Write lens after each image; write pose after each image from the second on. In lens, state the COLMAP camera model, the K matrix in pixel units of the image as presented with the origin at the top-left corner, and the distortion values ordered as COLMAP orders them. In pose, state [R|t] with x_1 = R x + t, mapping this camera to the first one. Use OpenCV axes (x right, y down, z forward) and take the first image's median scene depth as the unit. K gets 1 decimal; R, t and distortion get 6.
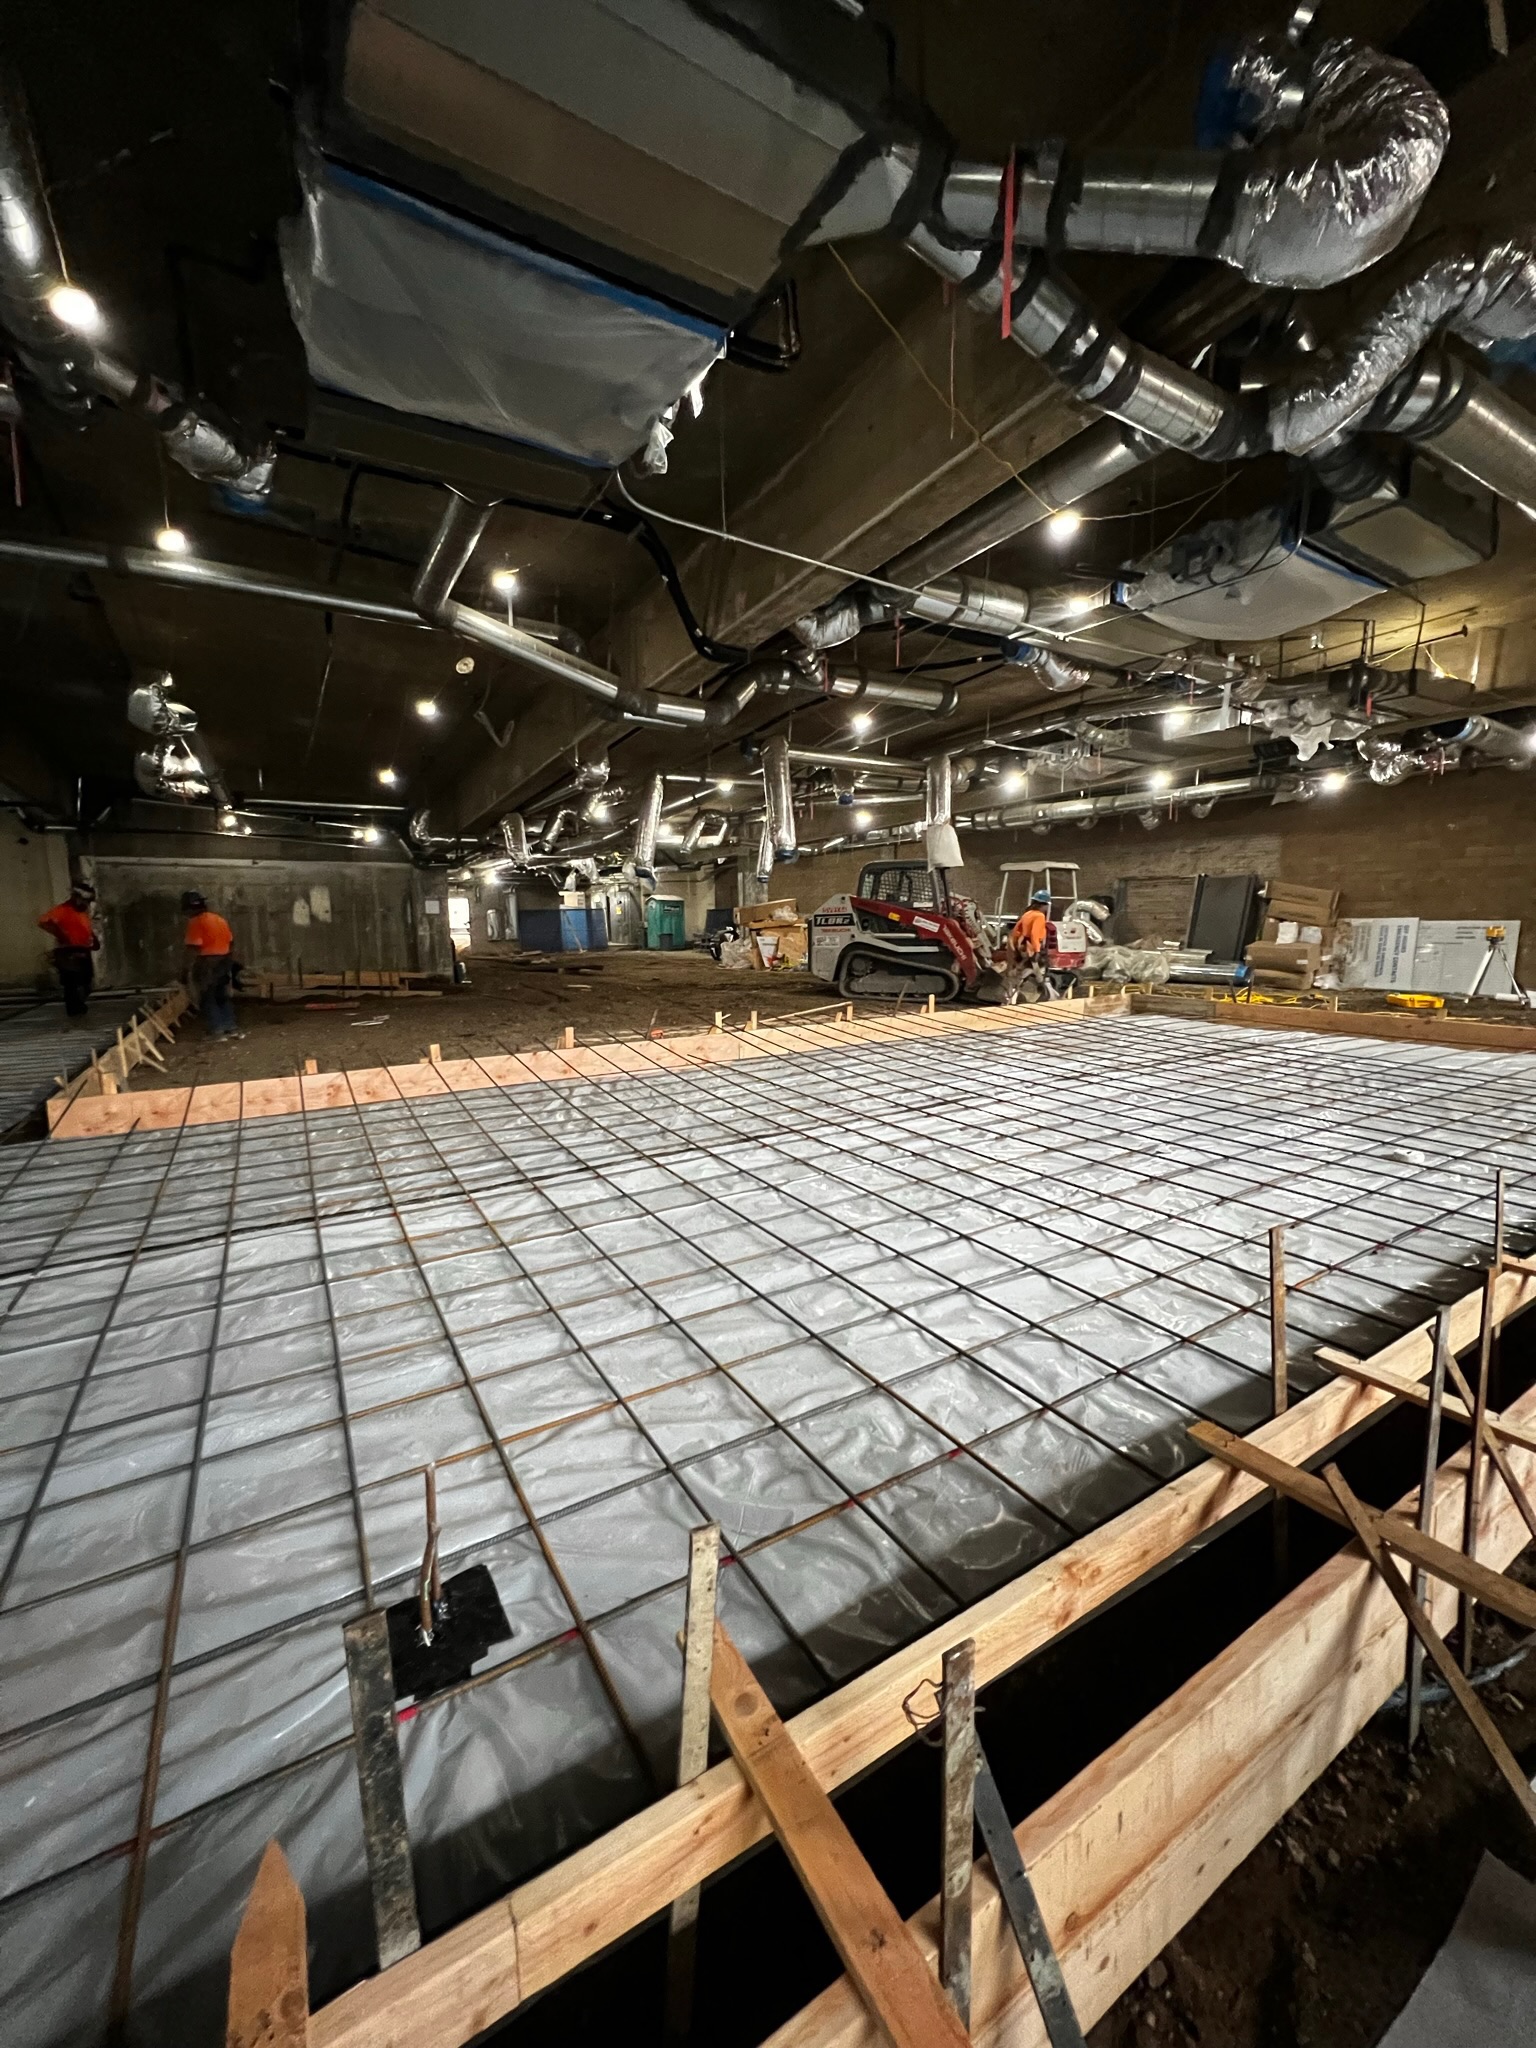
lens RADIAL K [[819.3, 0, 772.7], [0, 819.3, 1024.0], [0, 0, 1]] dist [-0.006321, -0.000061]
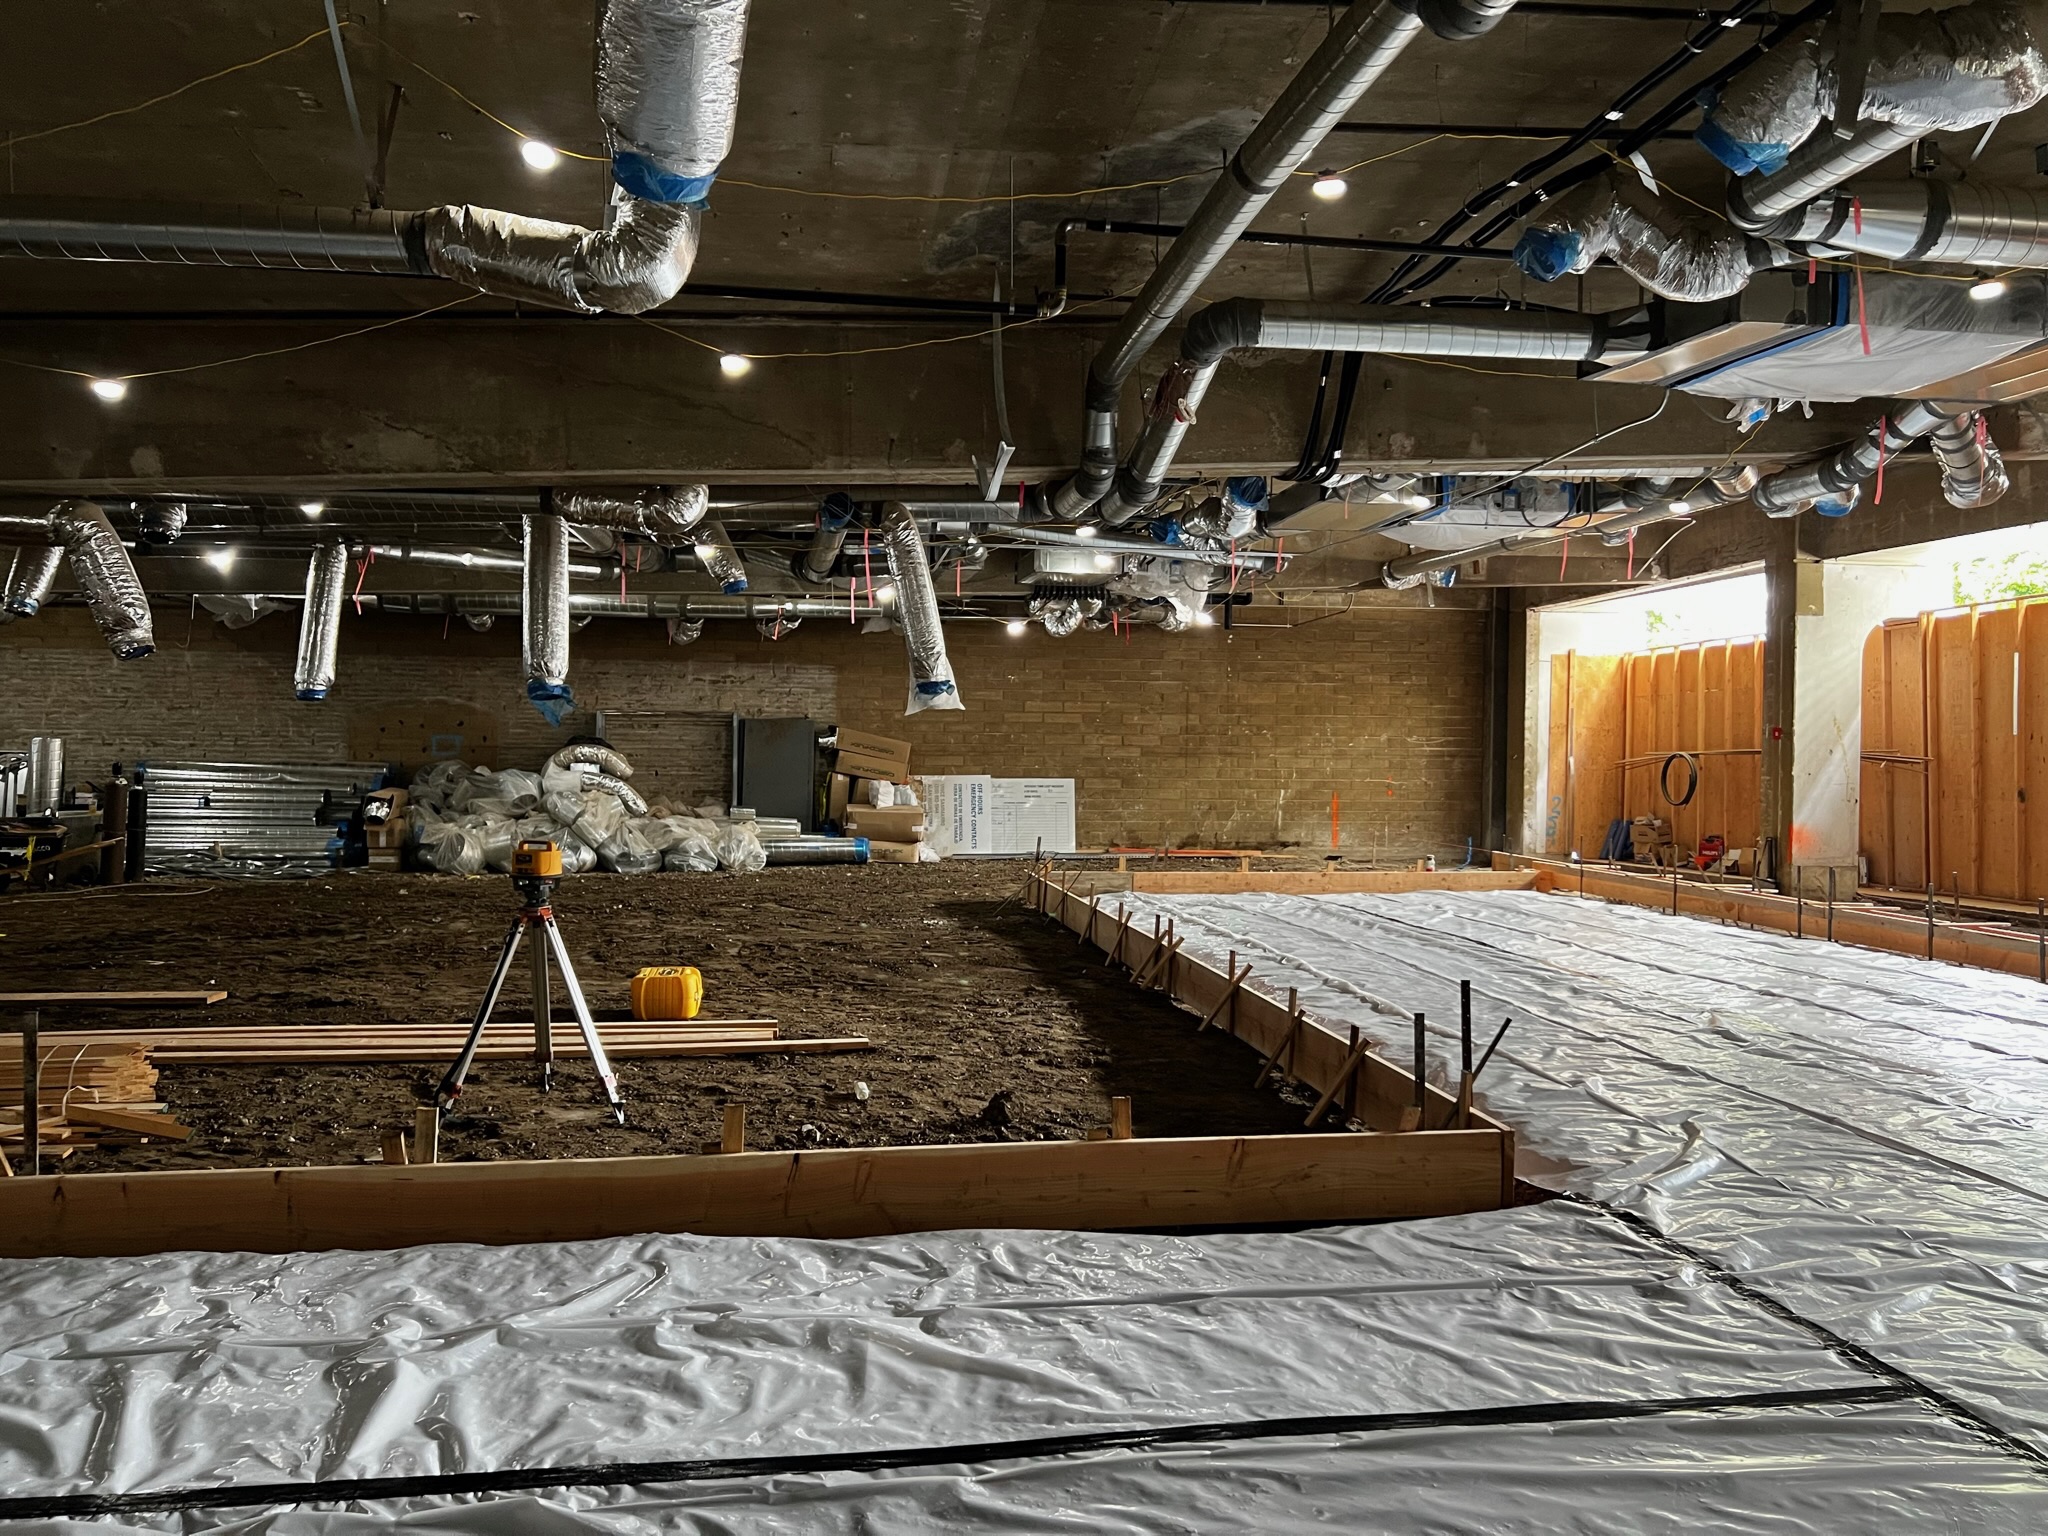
lens RADIAL K [[1531.1, 0, 1038.1], [0, 1531.1, 758.1], [0, 0, 1]] dist [0.053718, -0.063379]
pose [[0.369851, 0.008912, 0.929048, -0.583442], [0.109601, 0.992553, -0.053153, -0.041675], [-0.922604, 0.121484, 0.366120, 0.257010]]
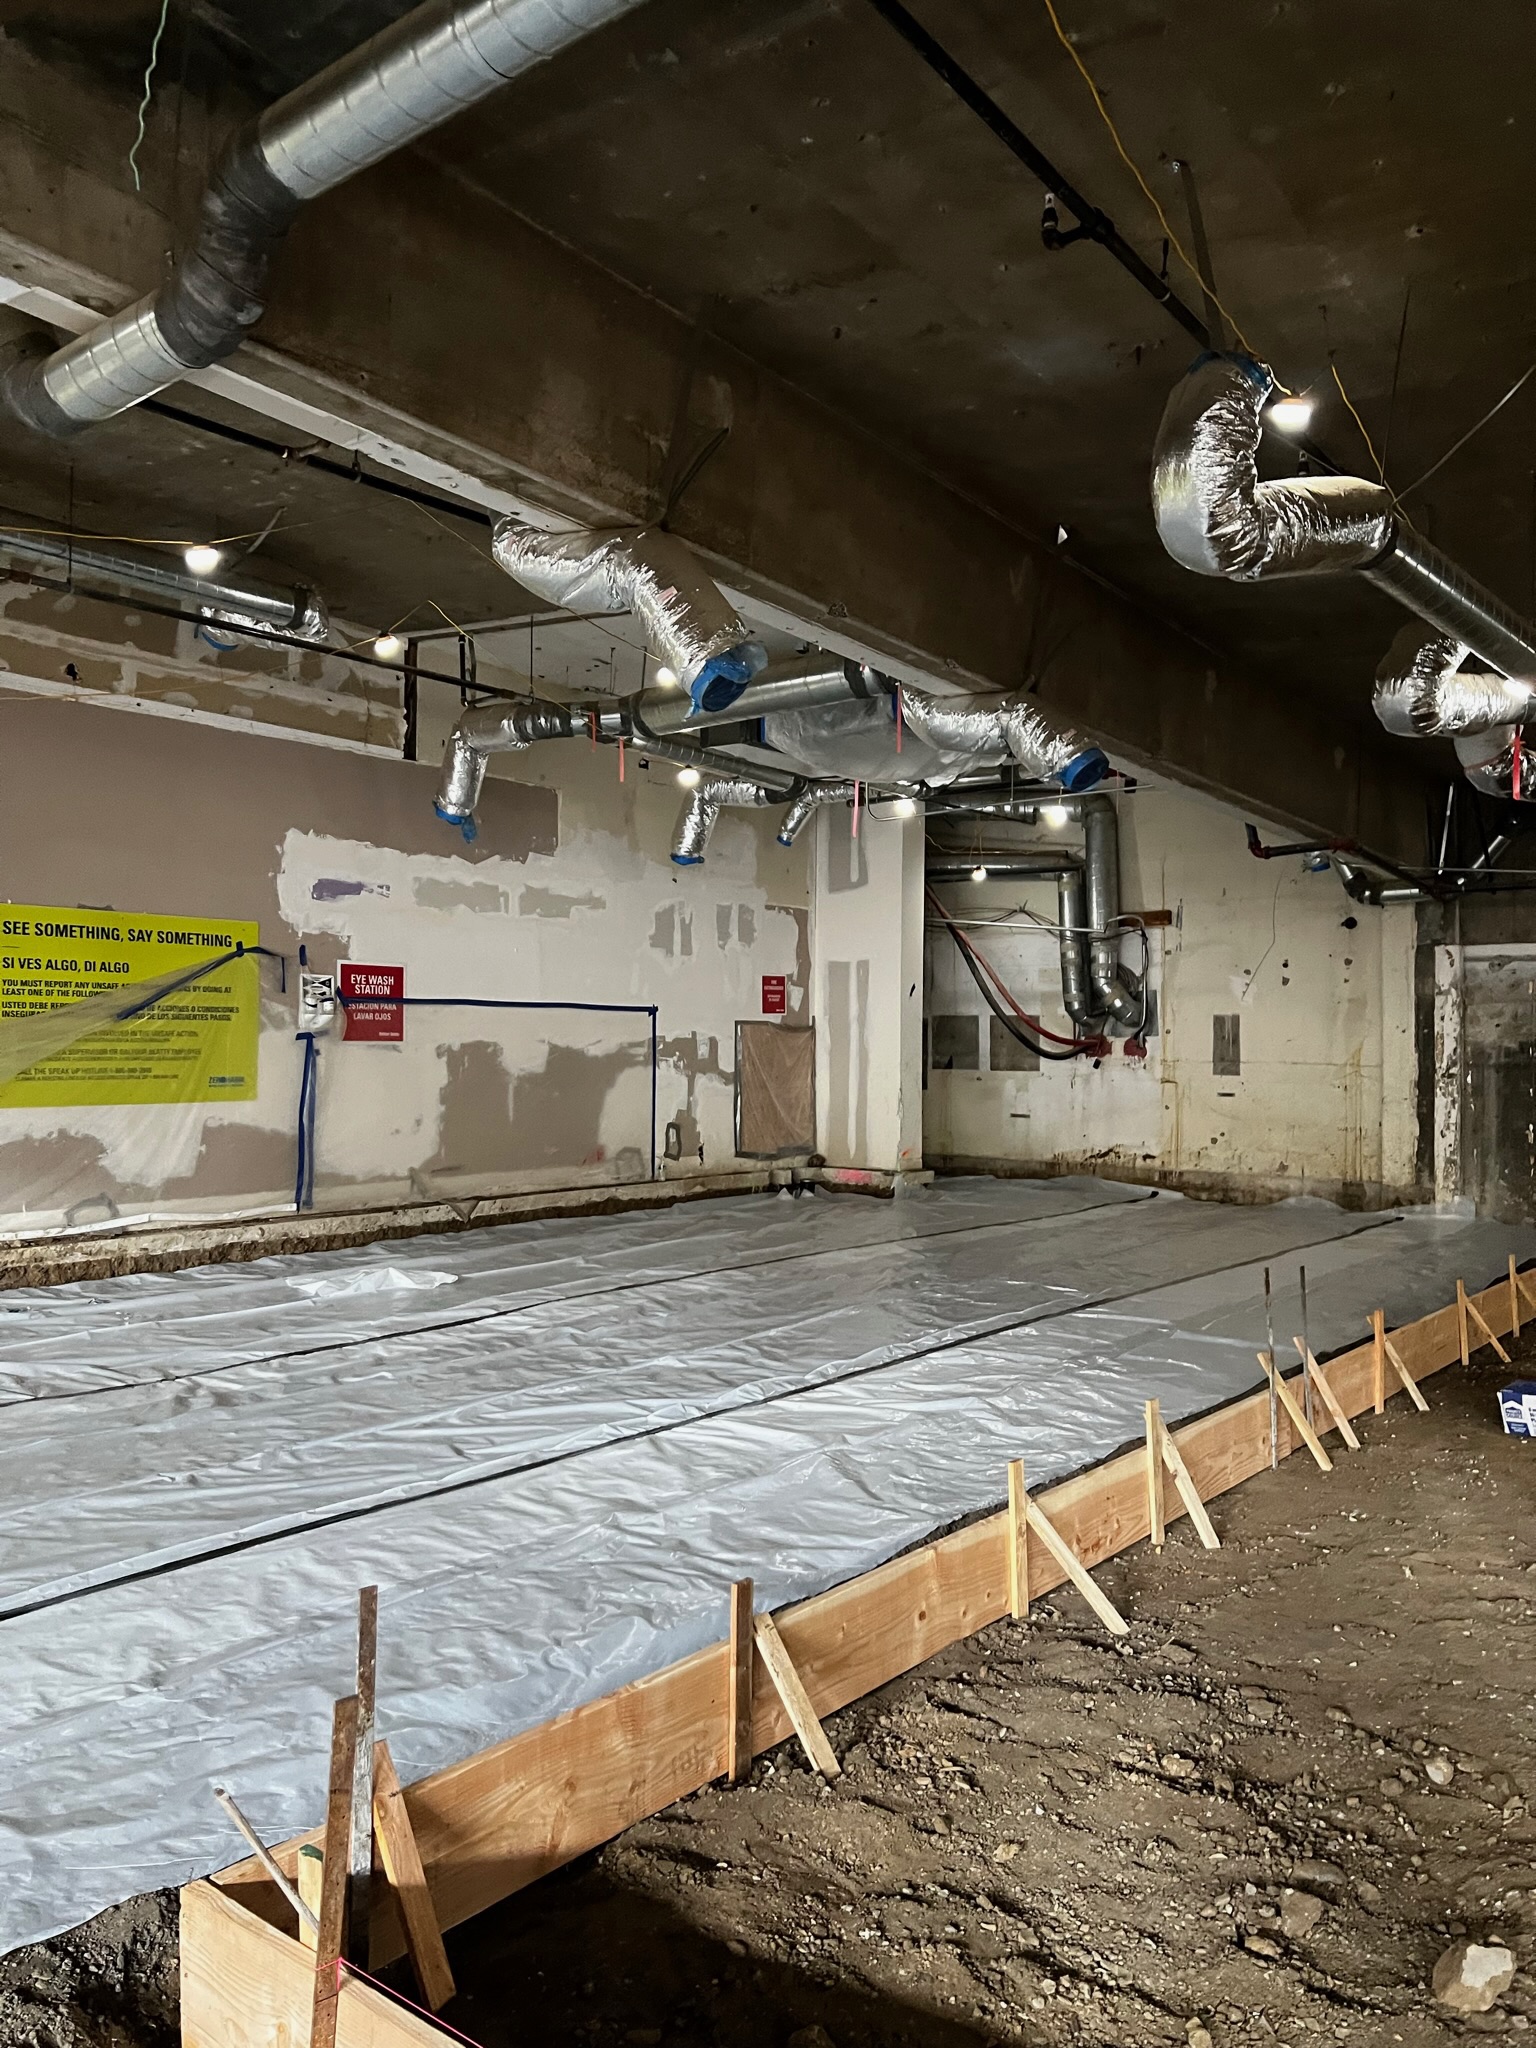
lens RADIAL K [[1531.1, 0, 772.5], [0, 1531.1, 1016.8], [0, 0, 1]] dist [0.053718, -0.063379]
pose [[0.346585, -0.001971, -0.938016, -0.108067], [-0.136575, 0.989235, -0.052541, -0.054324], [0.928023, 0.146319, 0.342585, 0.280452]]
